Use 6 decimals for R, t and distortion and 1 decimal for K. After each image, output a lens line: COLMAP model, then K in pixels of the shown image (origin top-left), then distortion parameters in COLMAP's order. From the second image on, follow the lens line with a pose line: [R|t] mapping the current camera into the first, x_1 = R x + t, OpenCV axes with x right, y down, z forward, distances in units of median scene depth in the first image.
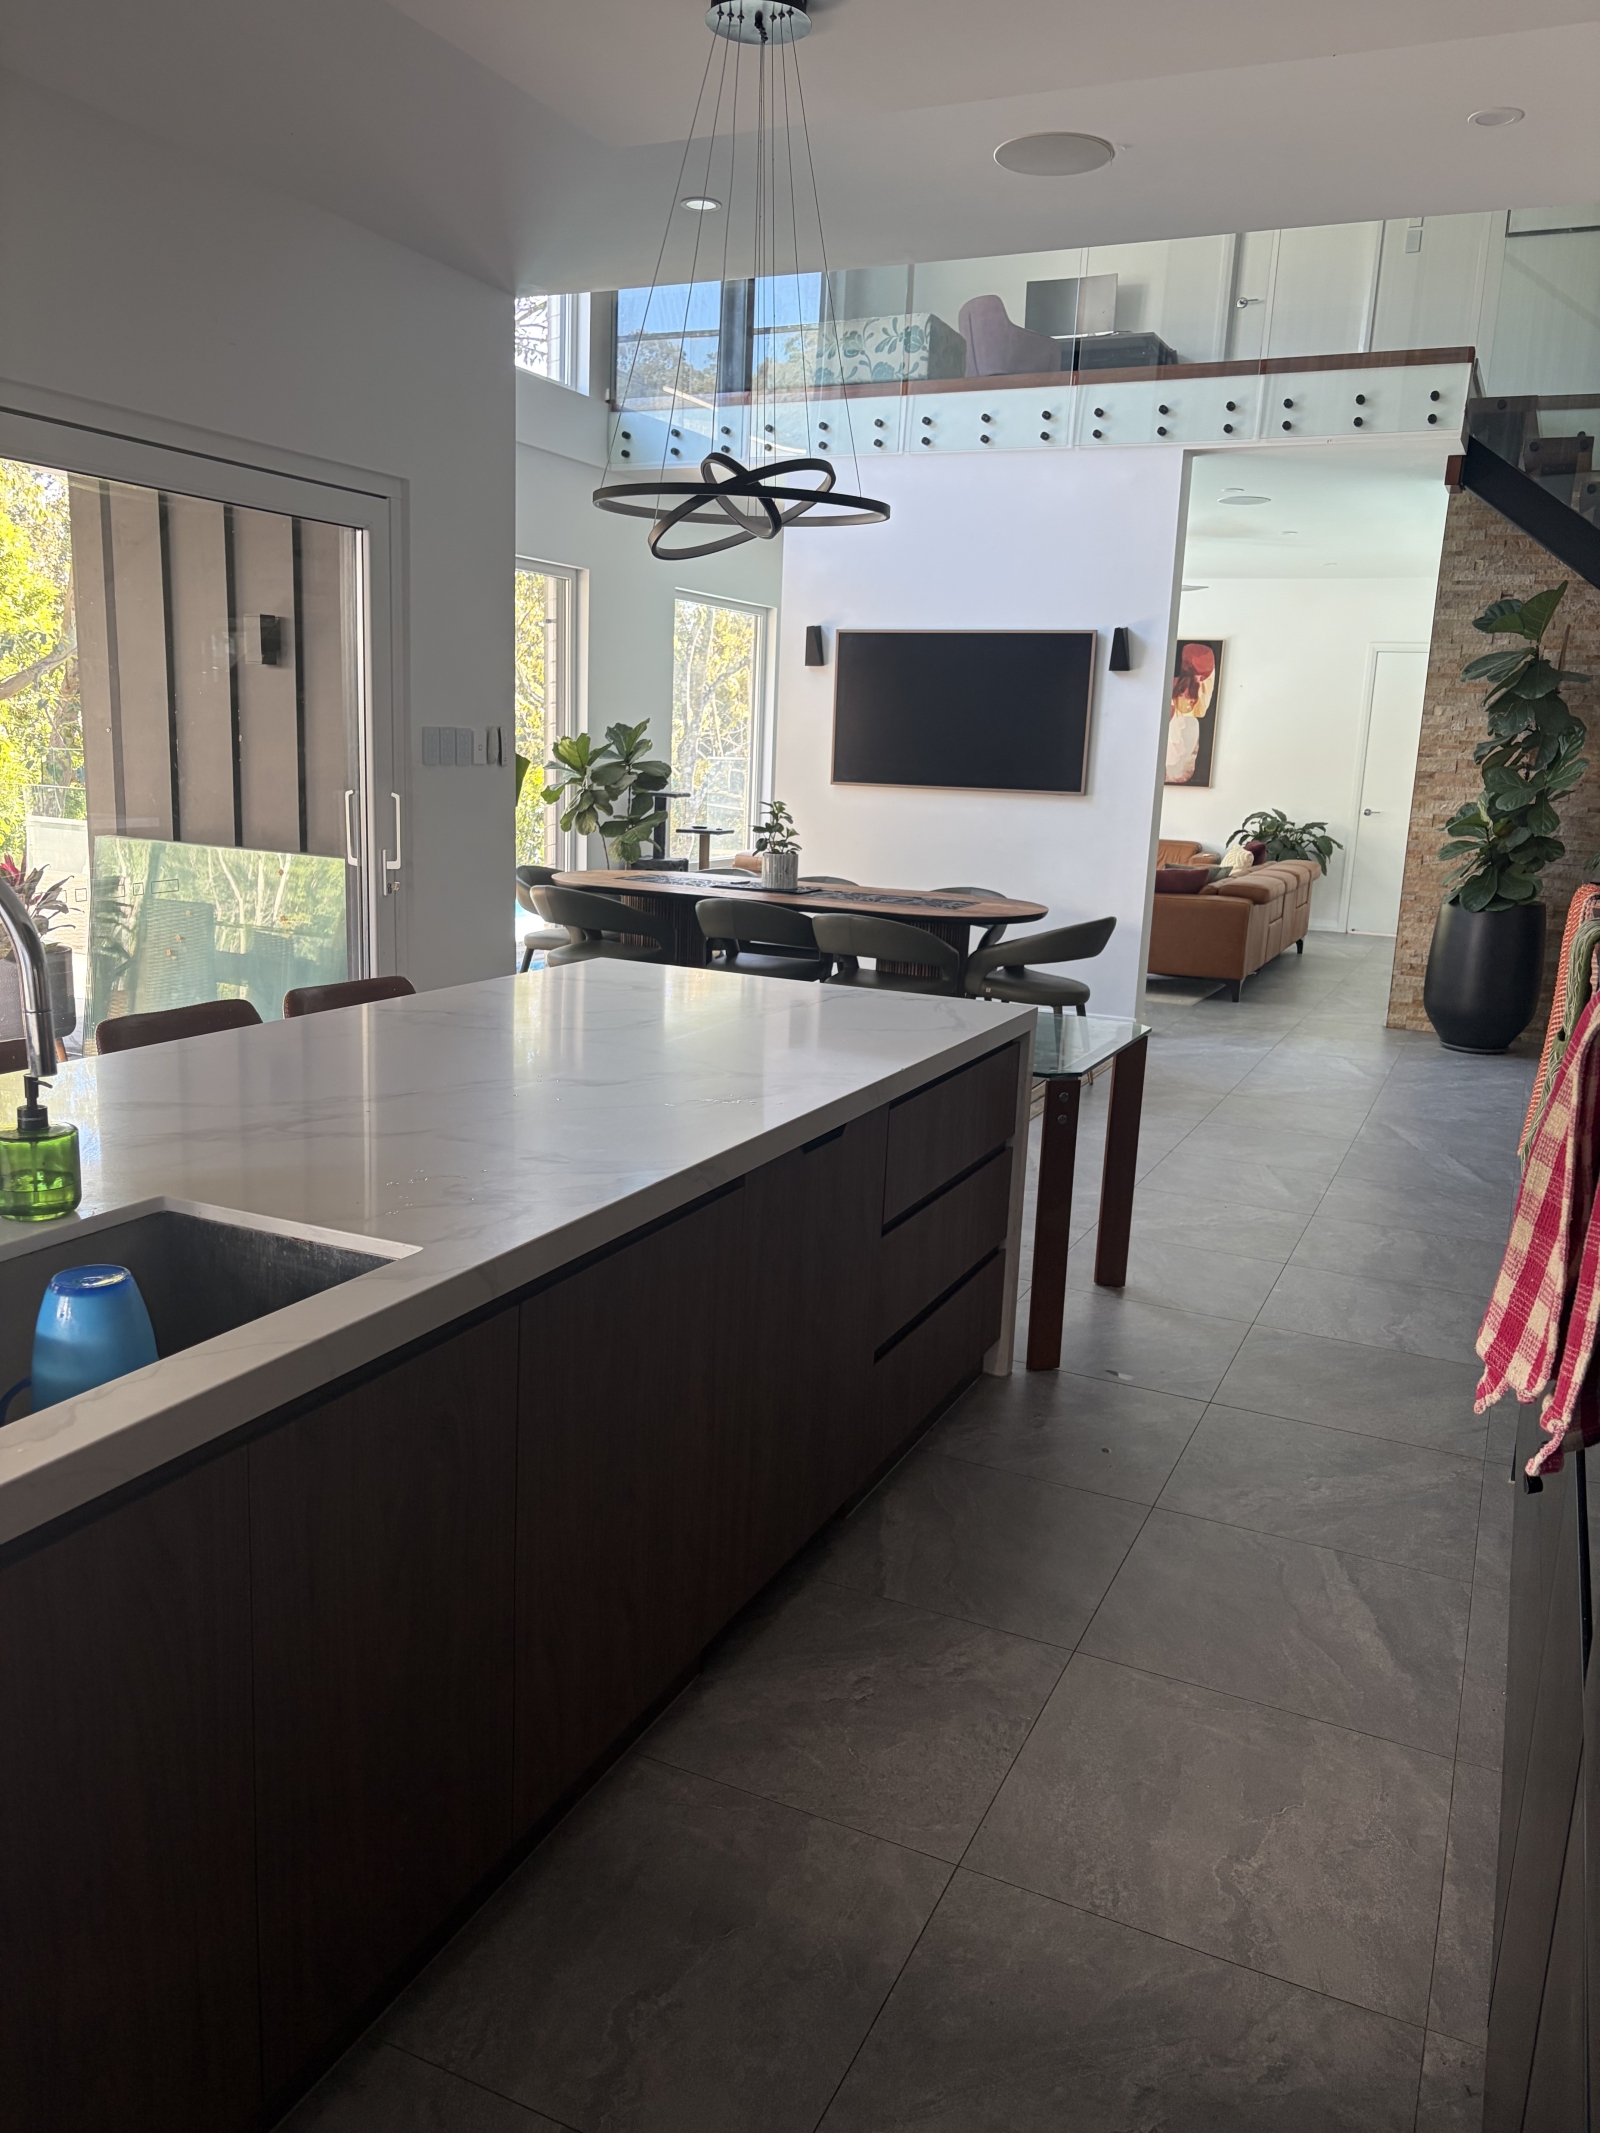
lens RADIAL K [[1584.5, 0, 792.2], [0, 1584.5, 1069.3], [0, 0, 1]] dist [0.031583, -0.026192]
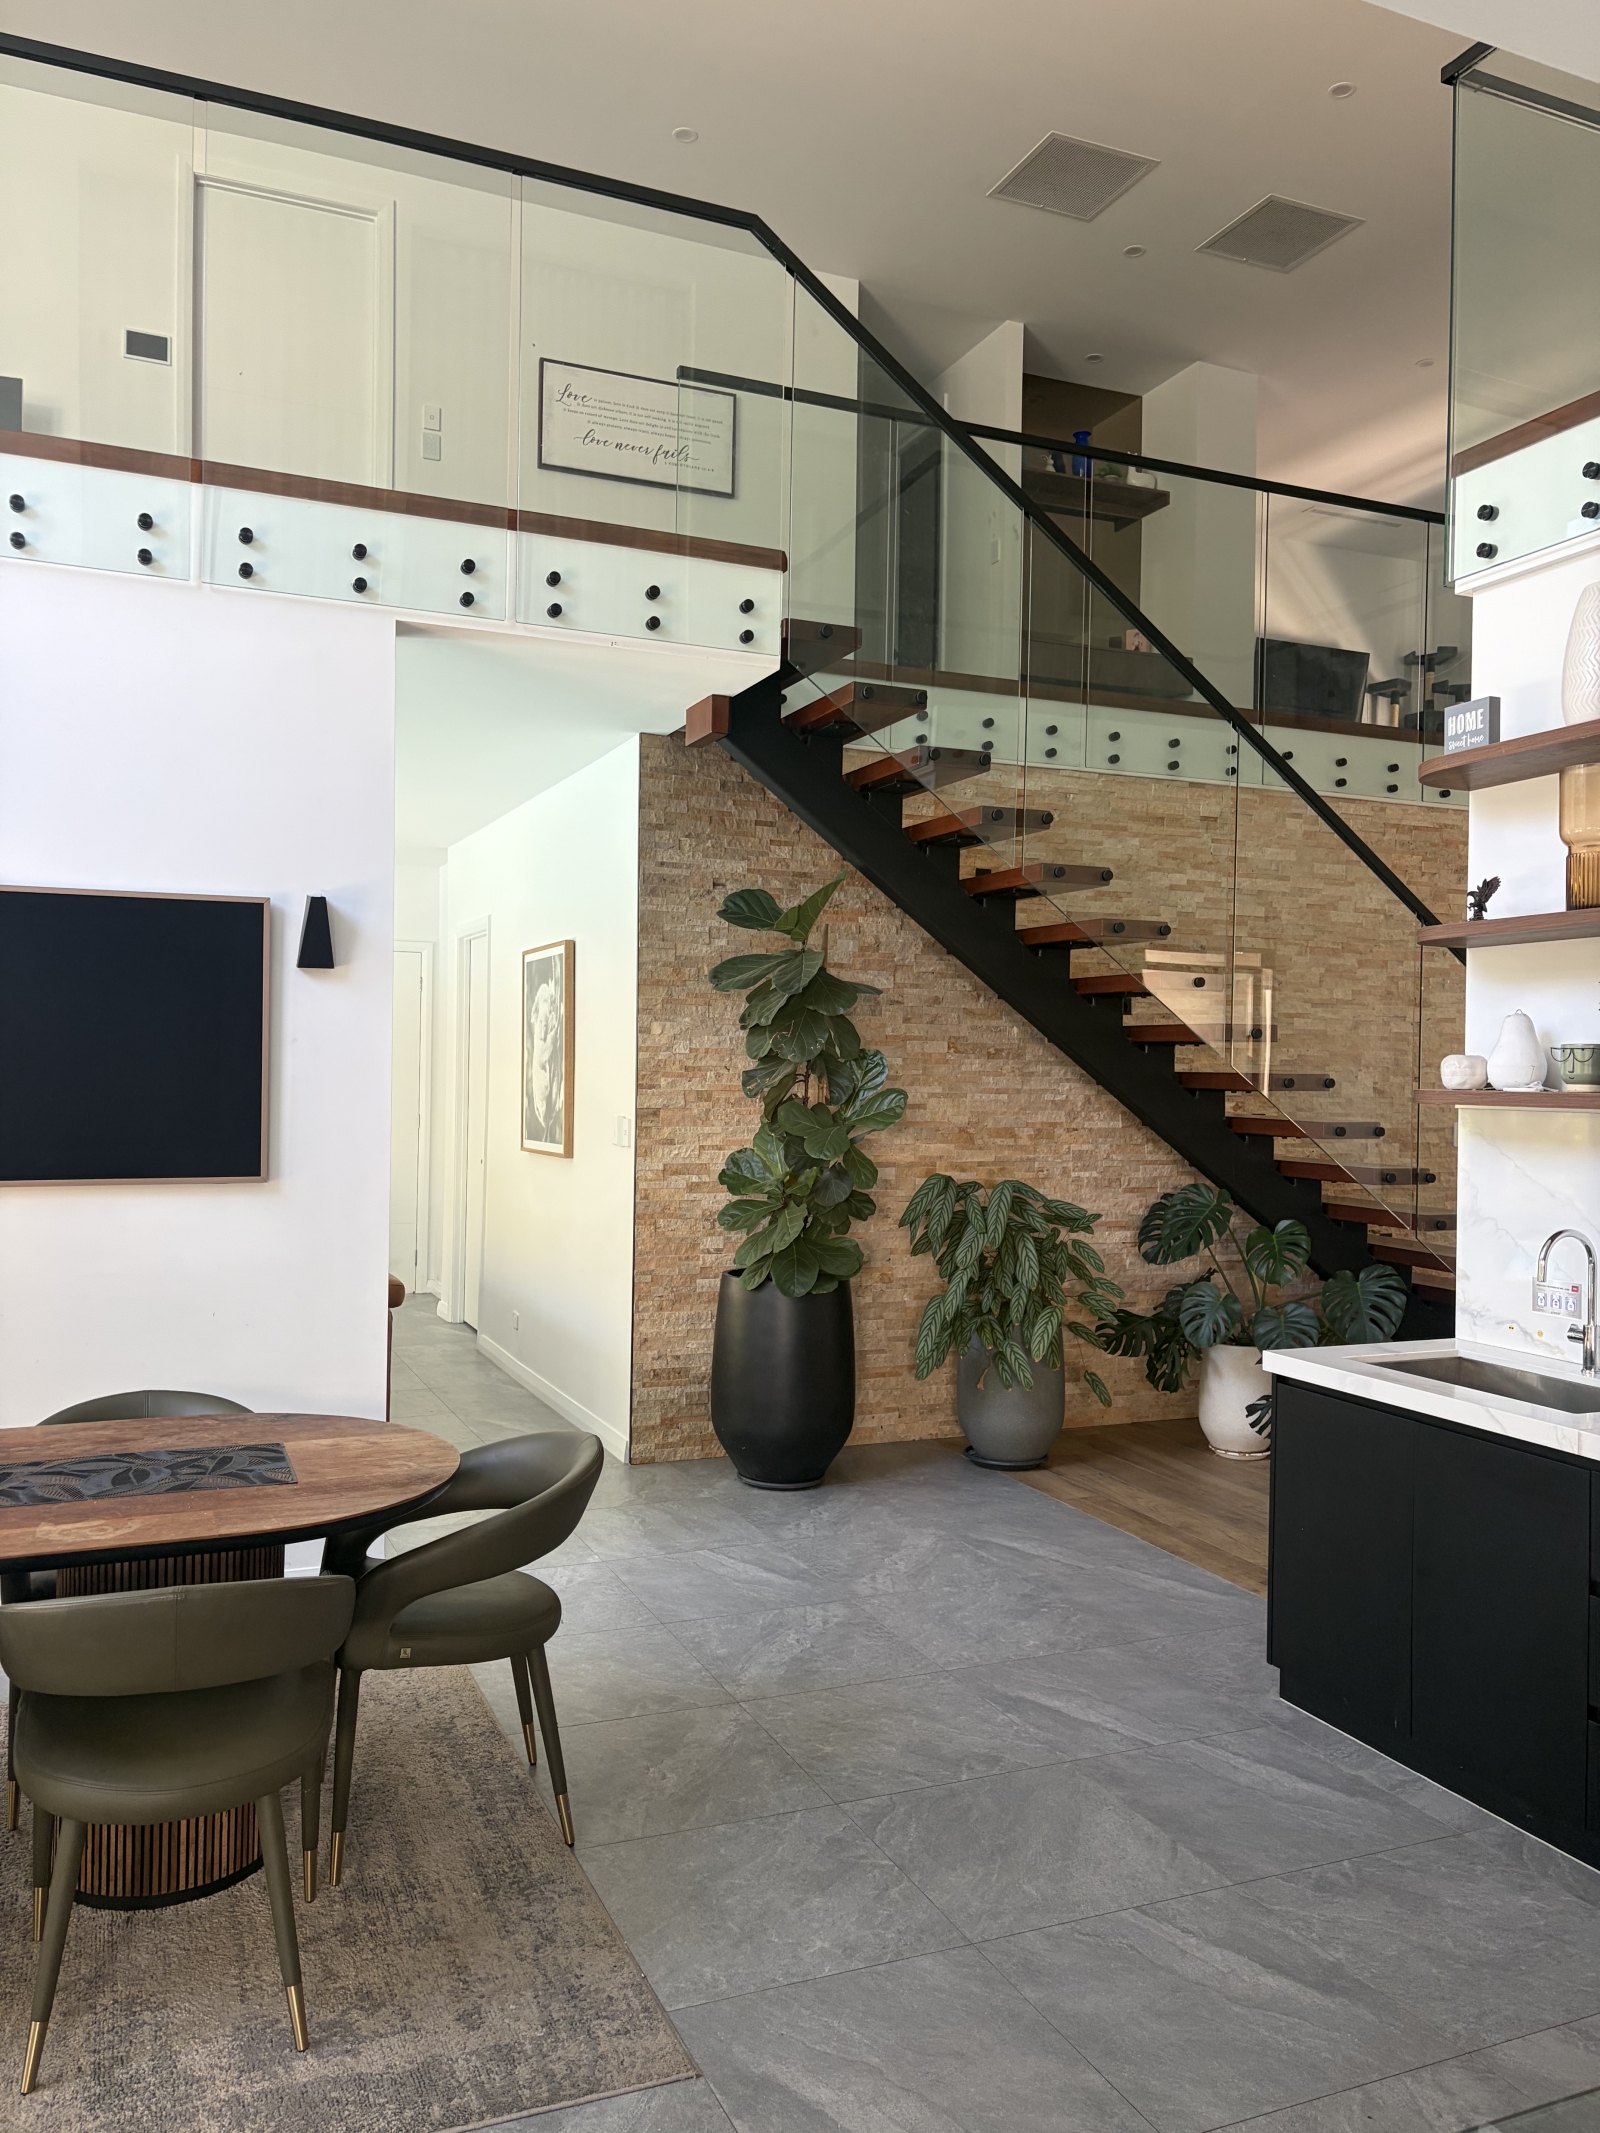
lens RADIAL K [[1584.5, 0, 798.1], [0, 1584.5, 1083.2], [0, 0, 1]] dist [0.031583, -0.026192]
pose [[0.659238, -0.038058, 0.750970, -0.111688], [0.167496, 0.981058, -0.097317, -0.118932], [-0.733042, 0.189939, 0.653125, 0.481768]]
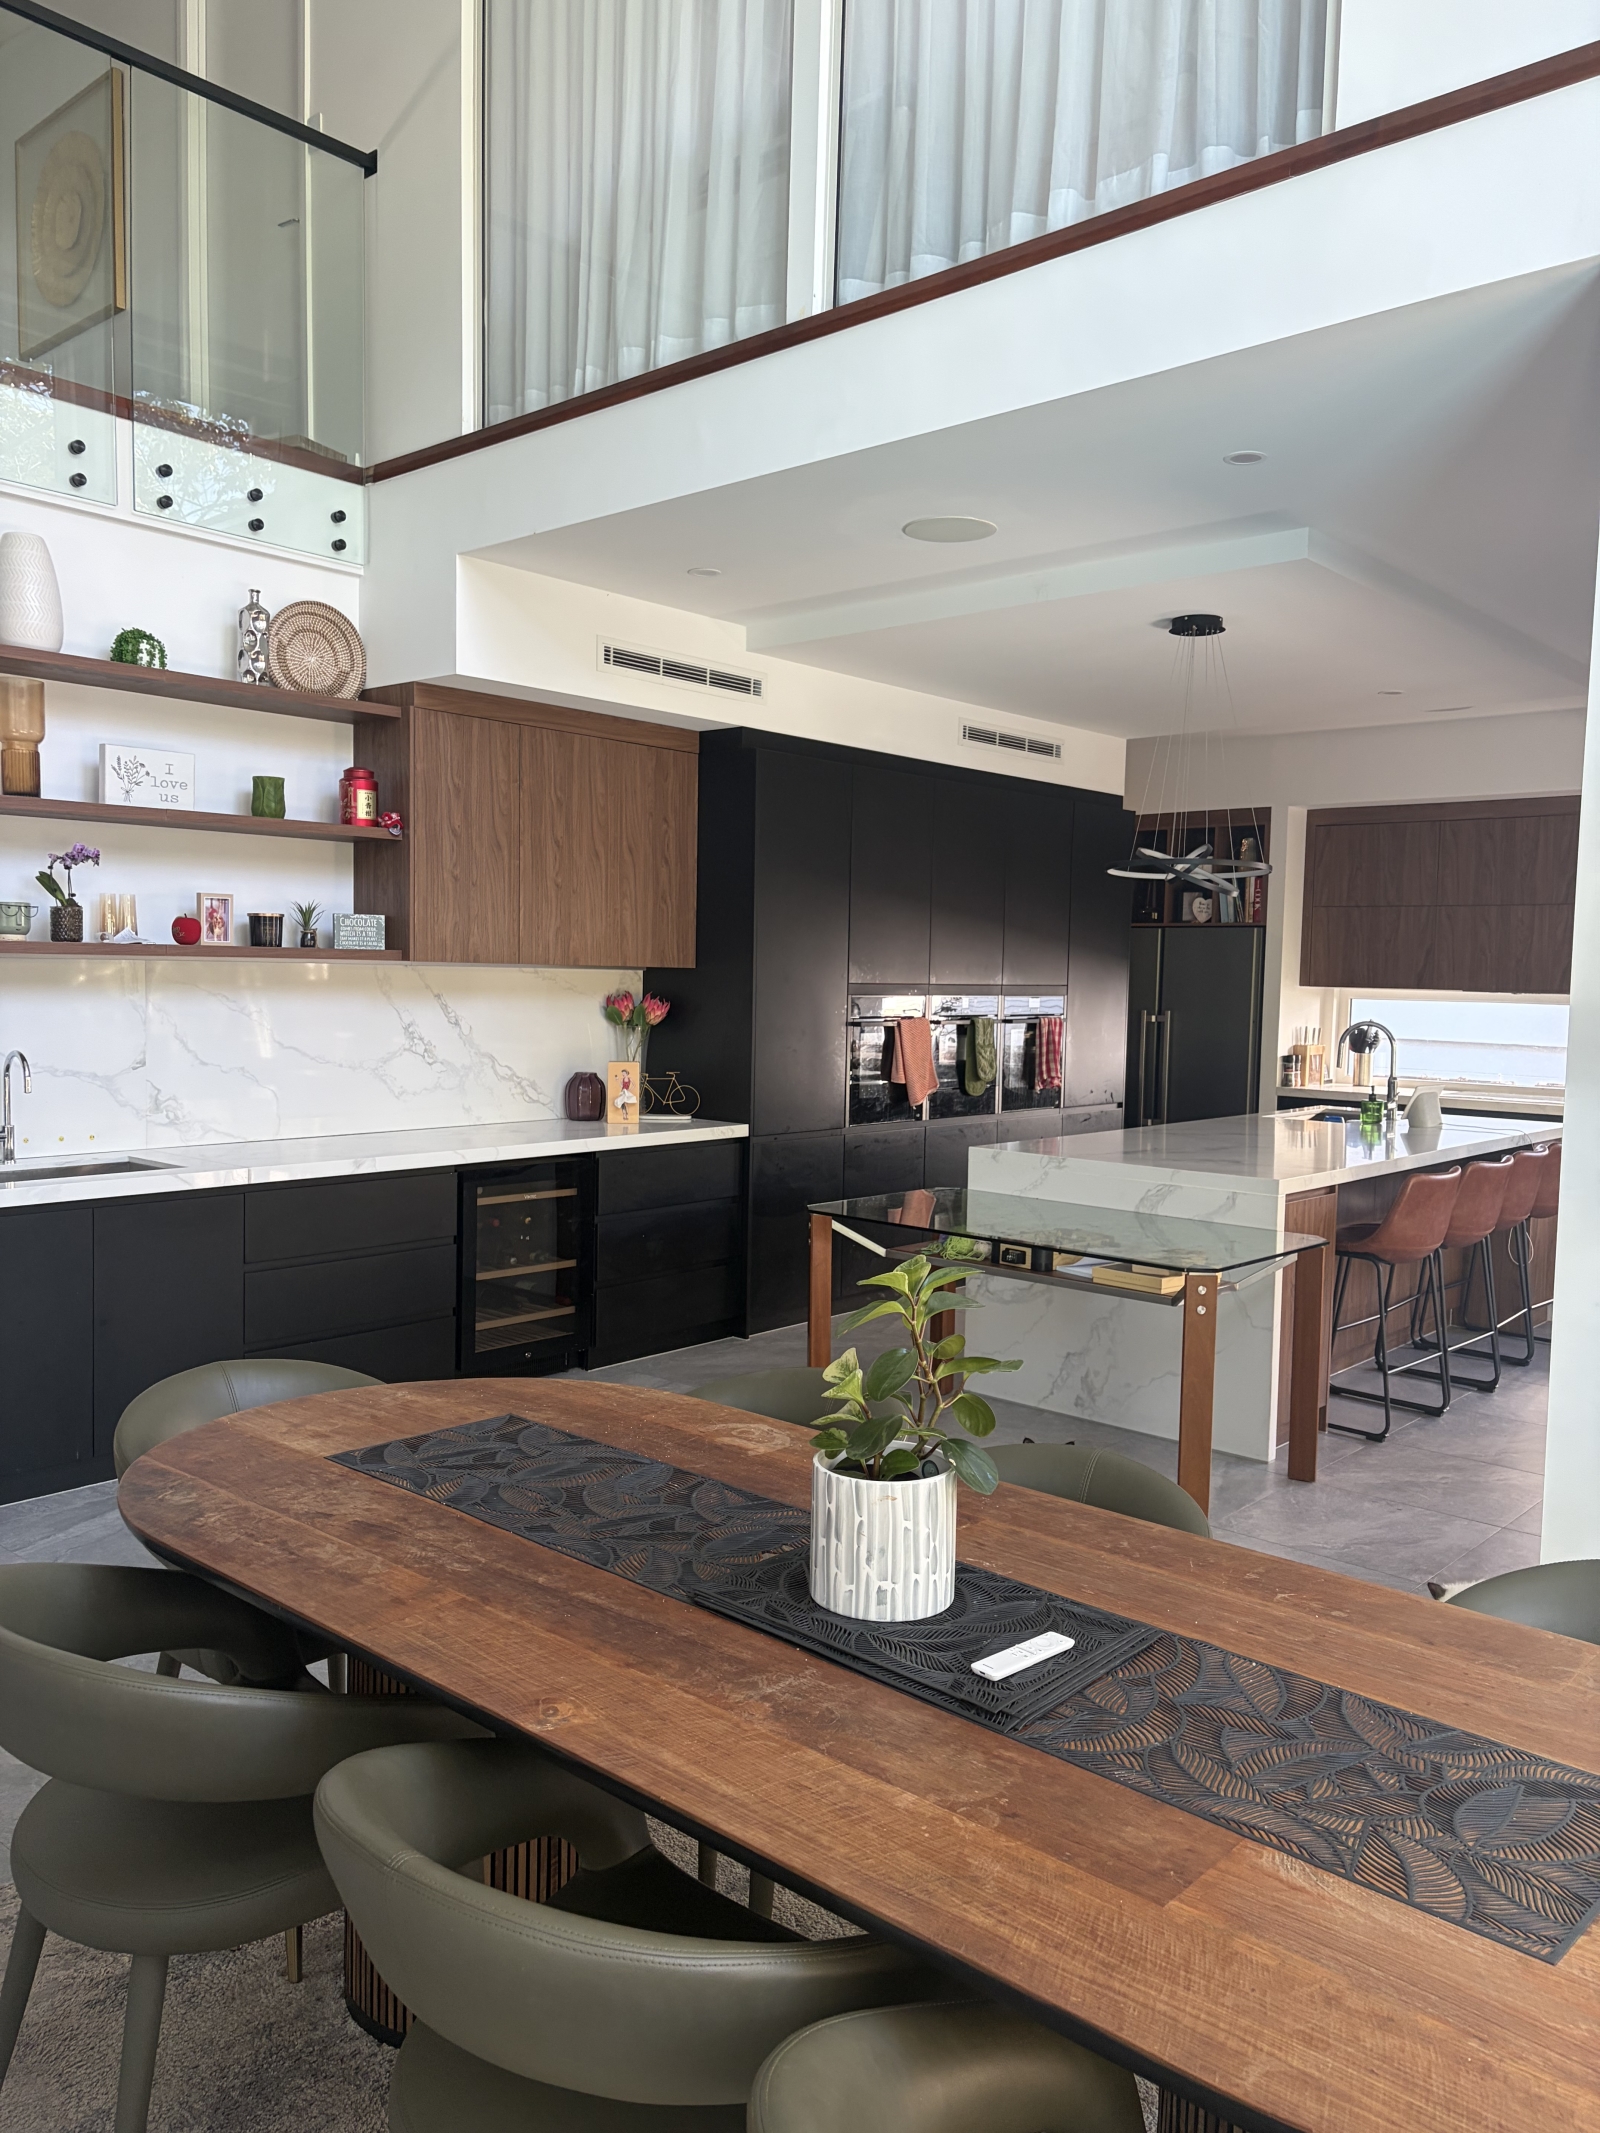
lens RADIAL K [[1584.5, 0, 786.3], [0, 1584.5, 1119.4], [0, 0, 1]] dist [0.031583, -0.026192]
pose [[-0.959133, -0.090637, 0.268047, -0.010214], [-0.008058, 0.955674, 0.294318, -0.301091], [-0.282842, 0.280130, -0.917348, 1.437802]]
